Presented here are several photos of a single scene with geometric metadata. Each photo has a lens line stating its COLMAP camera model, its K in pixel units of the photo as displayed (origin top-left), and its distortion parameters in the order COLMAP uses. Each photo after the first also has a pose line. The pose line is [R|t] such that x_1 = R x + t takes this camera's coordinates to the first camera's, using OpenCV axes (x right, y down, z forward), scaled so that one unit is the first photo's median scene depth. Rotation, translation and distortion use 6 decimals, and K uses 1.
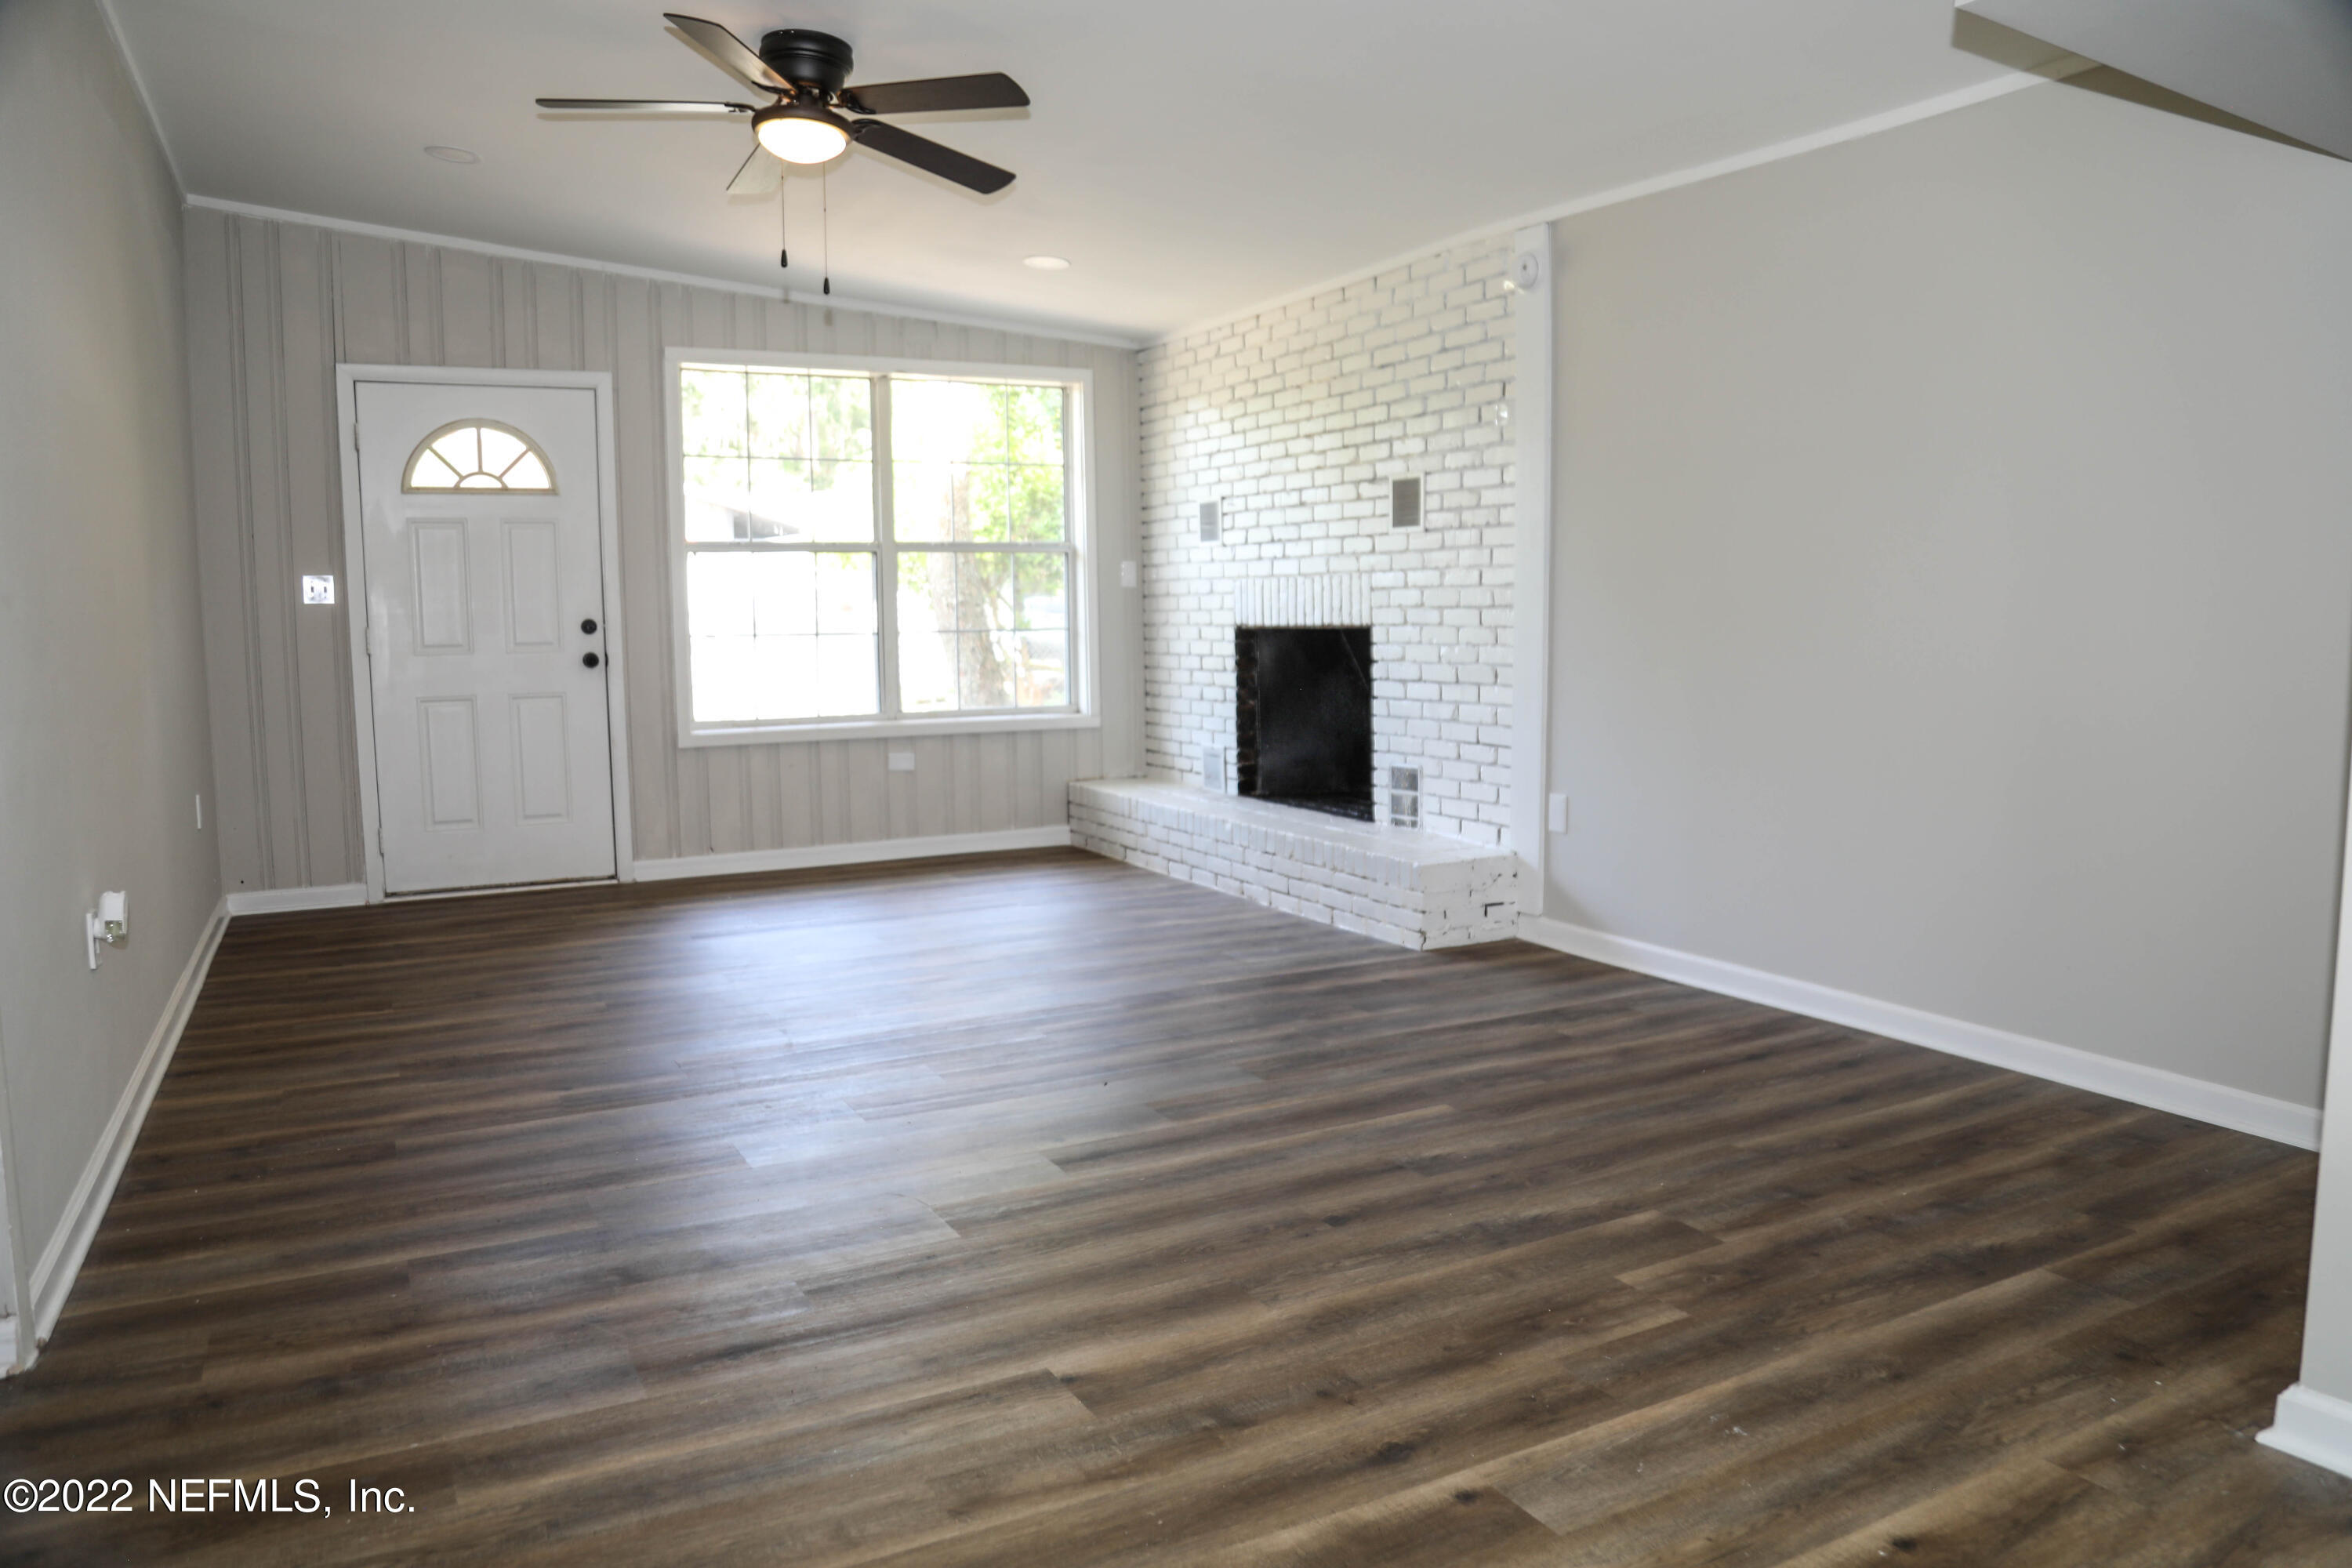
lens RADIAL K [[1630.5, 0, 1176.0], [0, 1630.5, 784.0], [0, 0, 1]] dist [-0.101776, 0.039767]
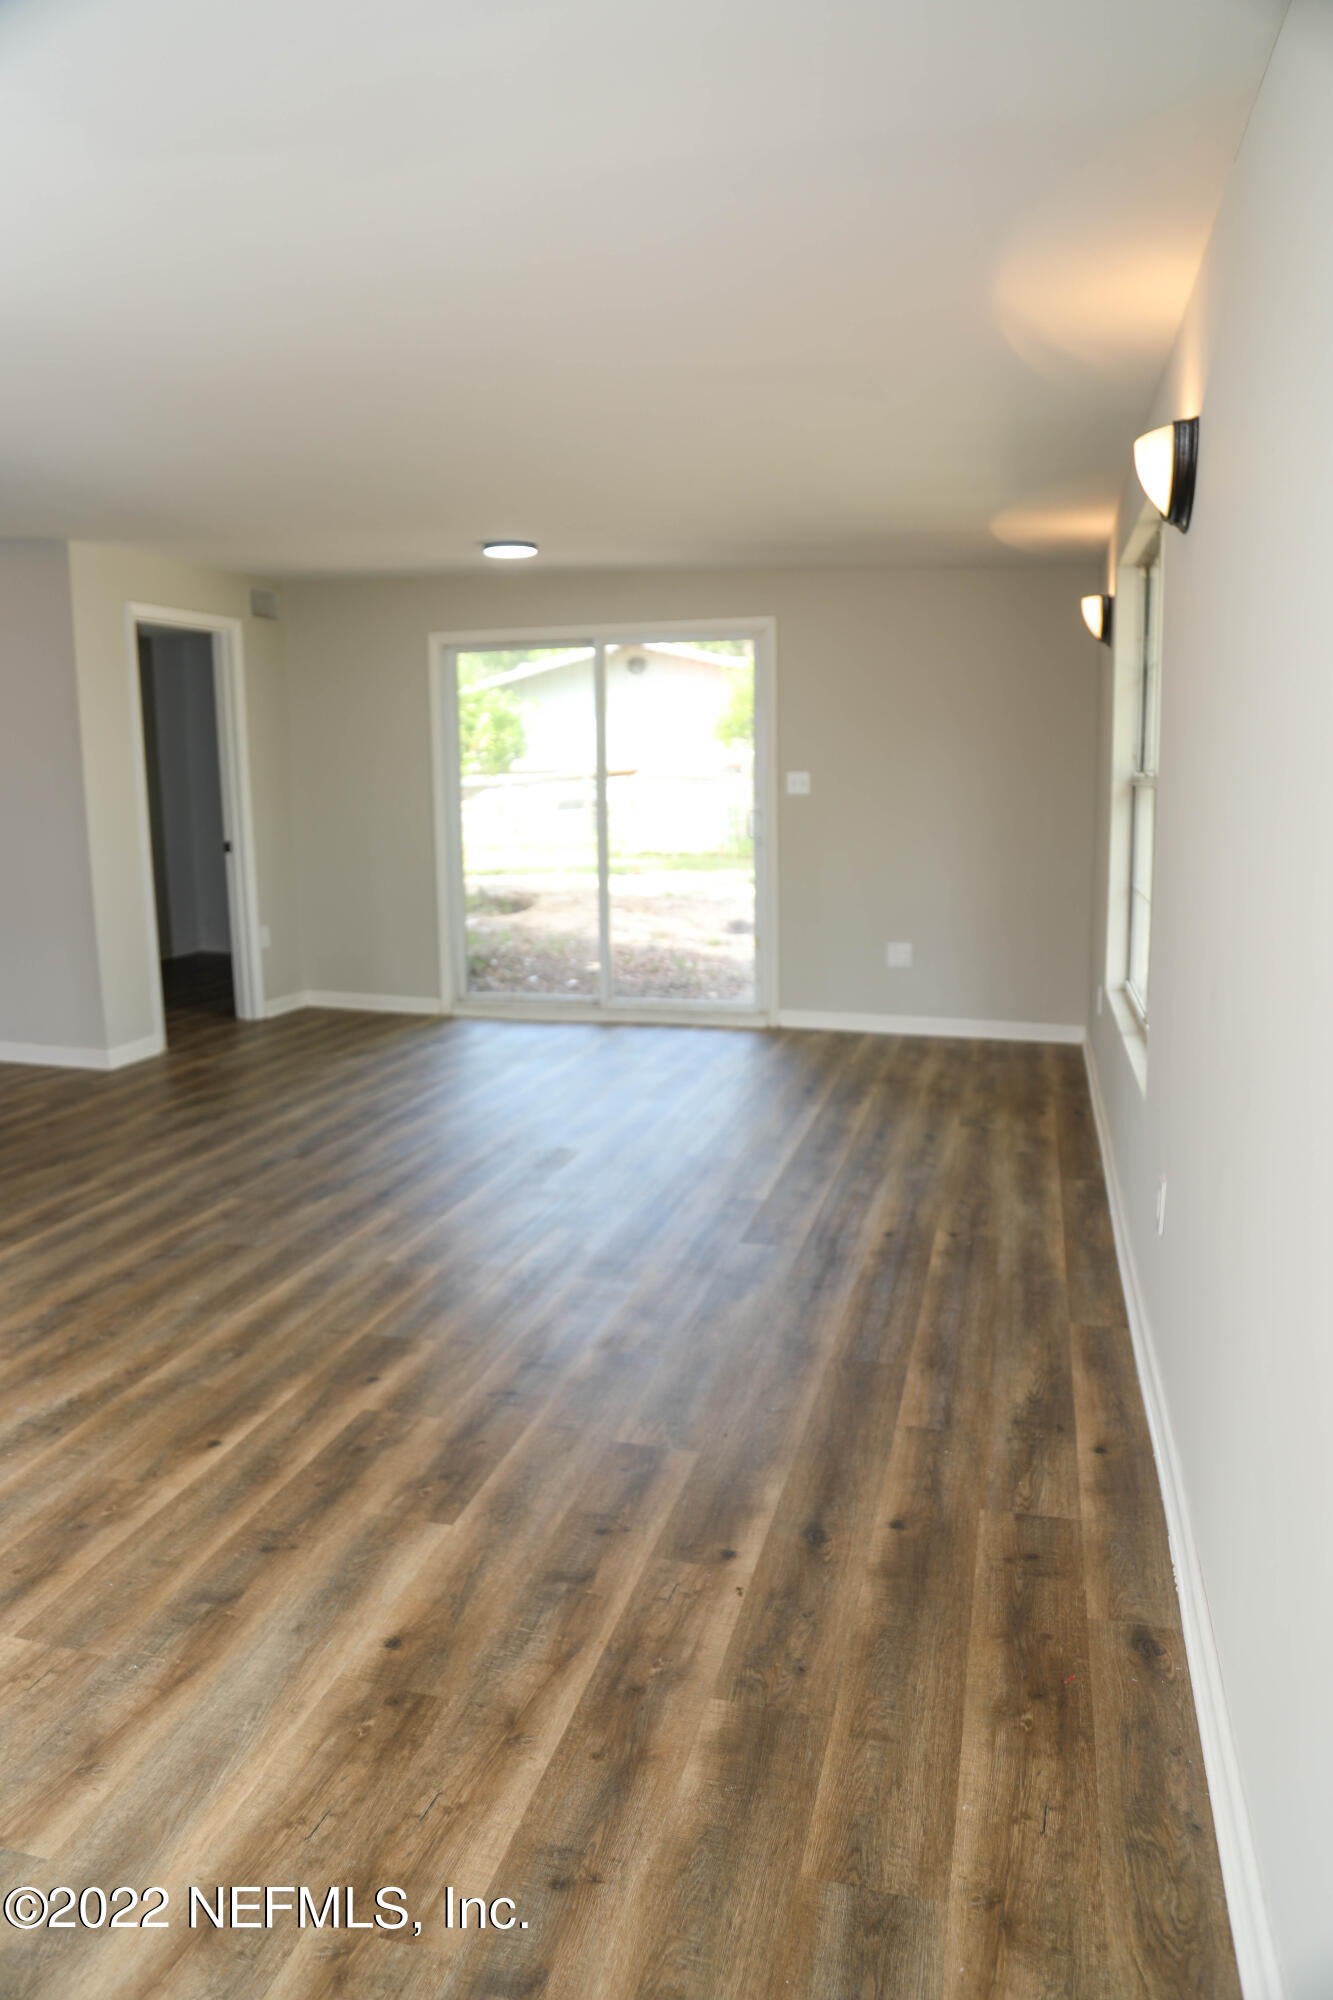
lens RADIAL K [[1386.5, 0, 666.5], [0, 1386.5, 1000.0], [0, 0, 1]] dist [-0.101776, 0.039767]
pose [[0.684201, -0.103877, 0.721858, -0.222070], [0.091183, 0.994222, 0.056645, -0.030008], [-0.723571, 0.027065, 0.689719, 0.088405]]
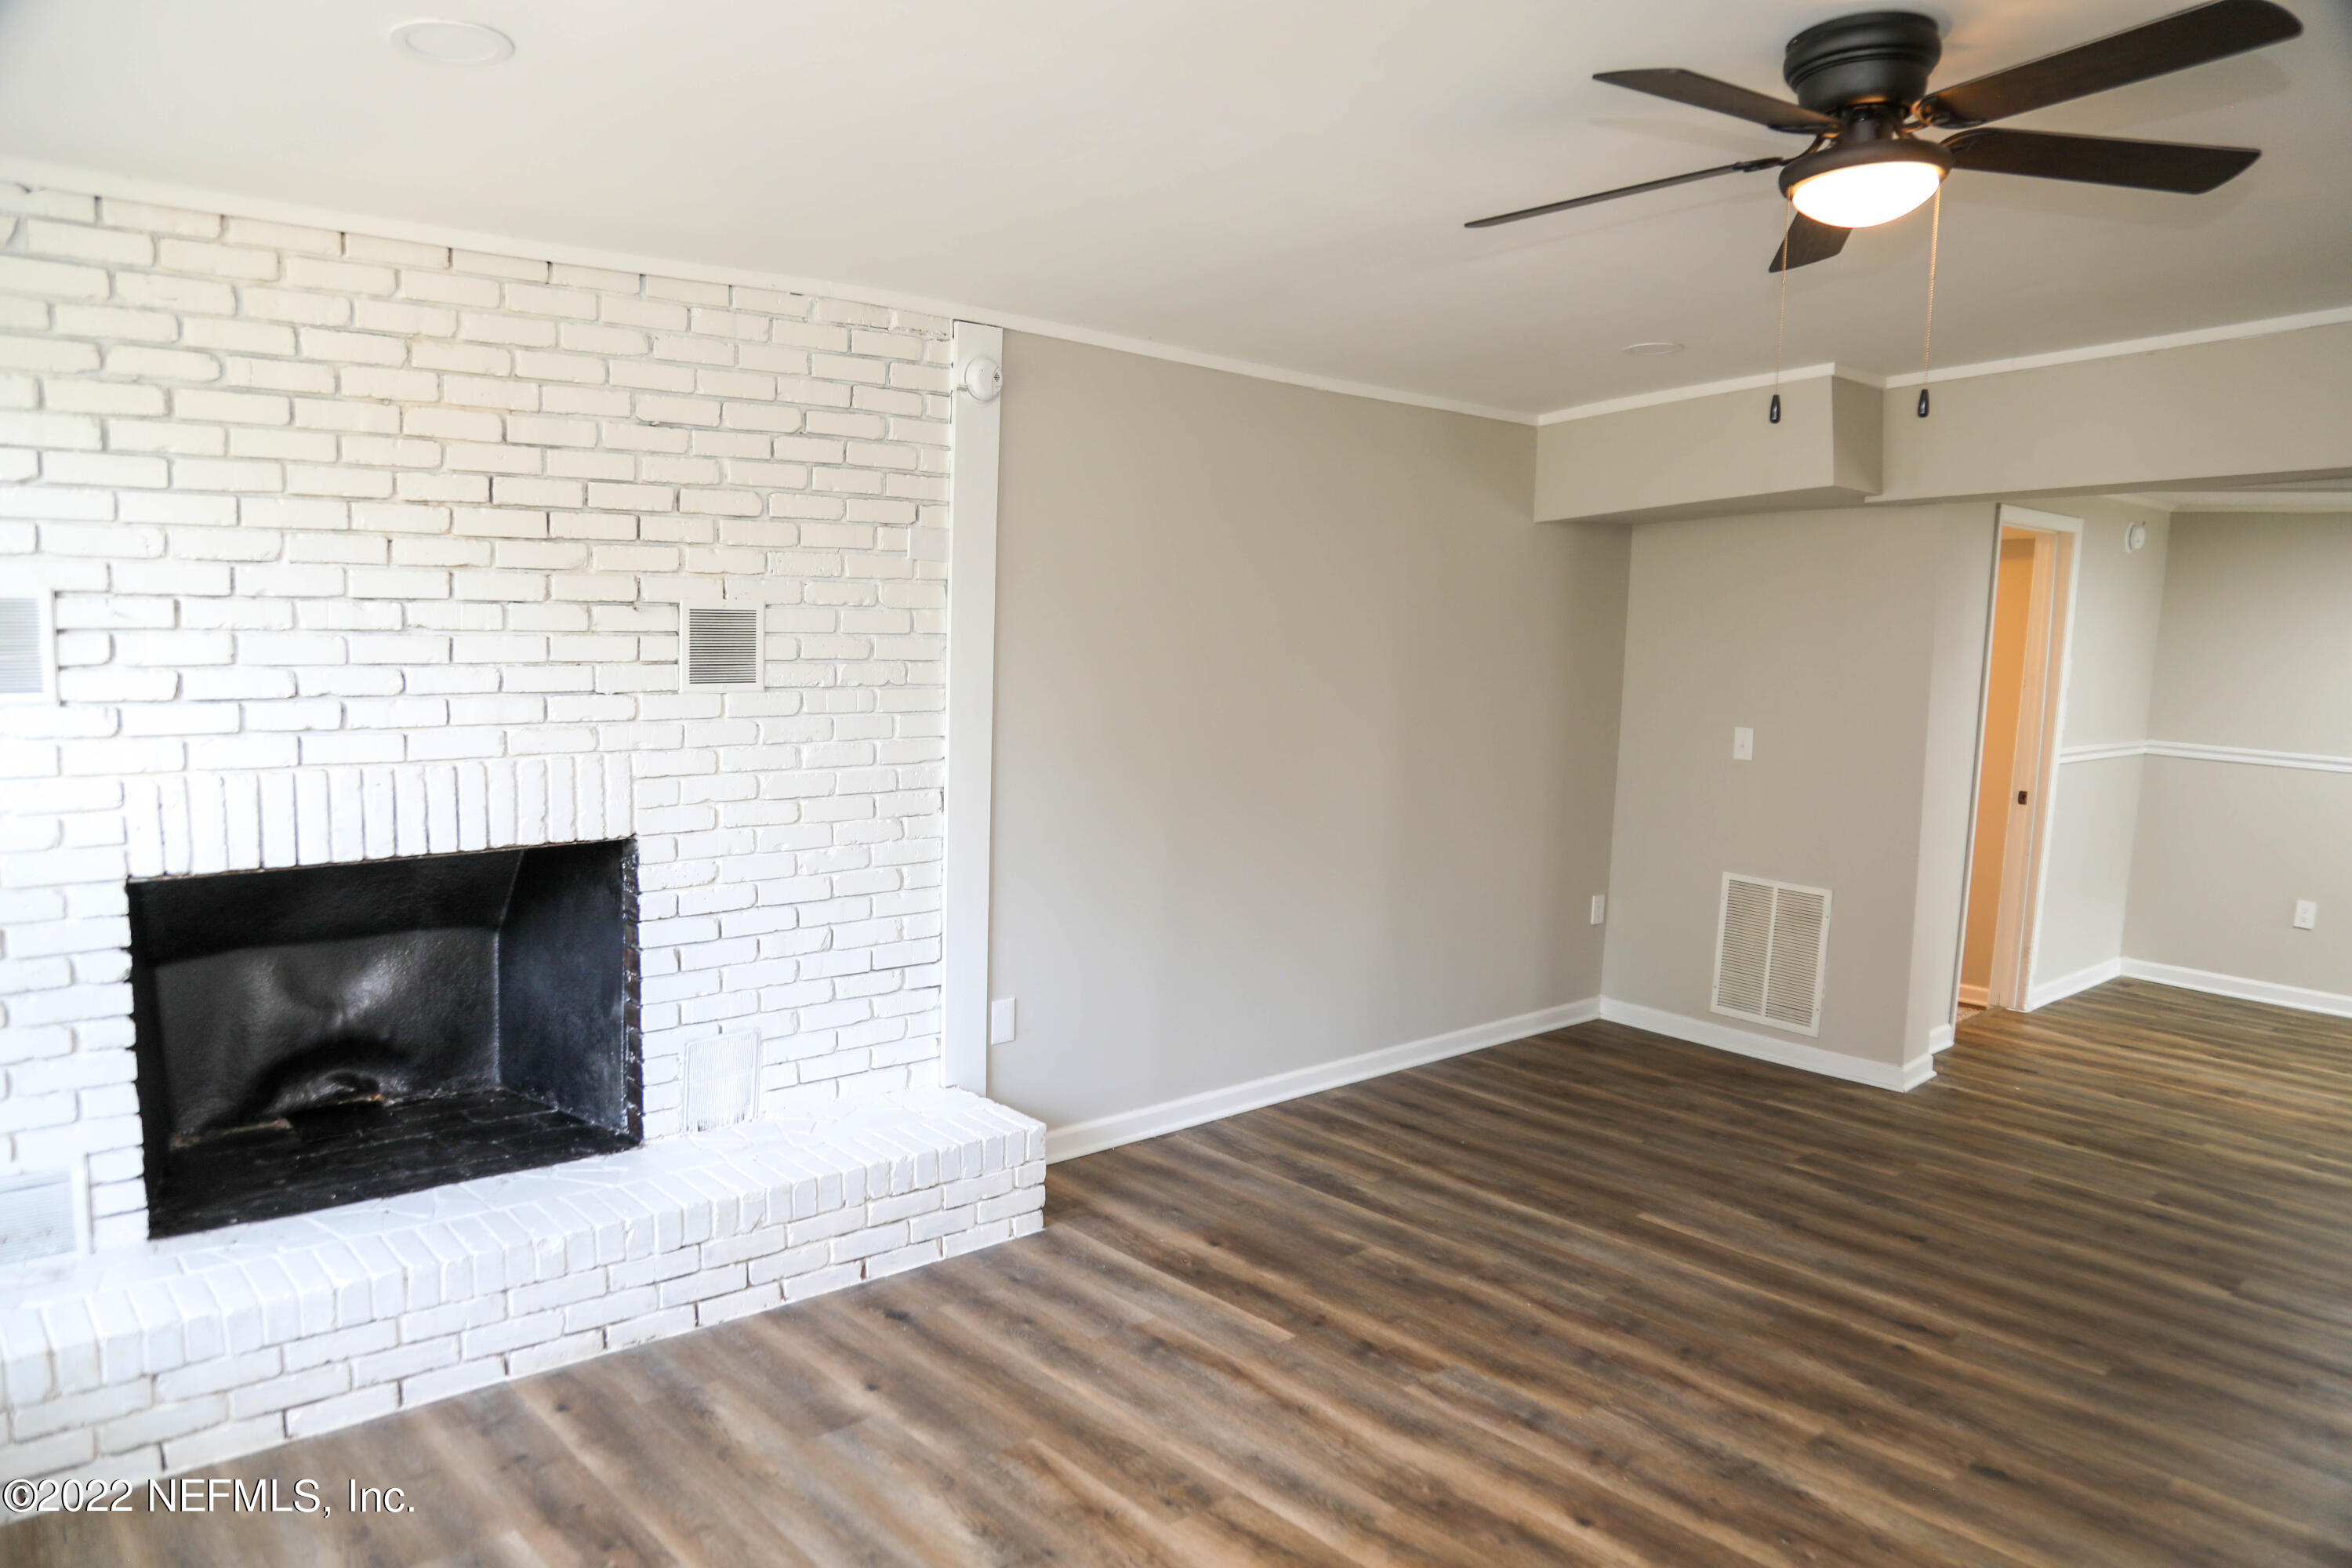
lens RADIAL K [[1630.5, 0, 1176.0], [0, 1630.5, 784.0], [0, 0, 1]] dist [-0.101776, 0.039767]
pose [[-0.249724, -0.109110, 0.962150, -0.516586], [0.075491, 0.988413, 0.131682, -0.181862], [-0.965370, 0.105517, -0.238594, 0.940805]]
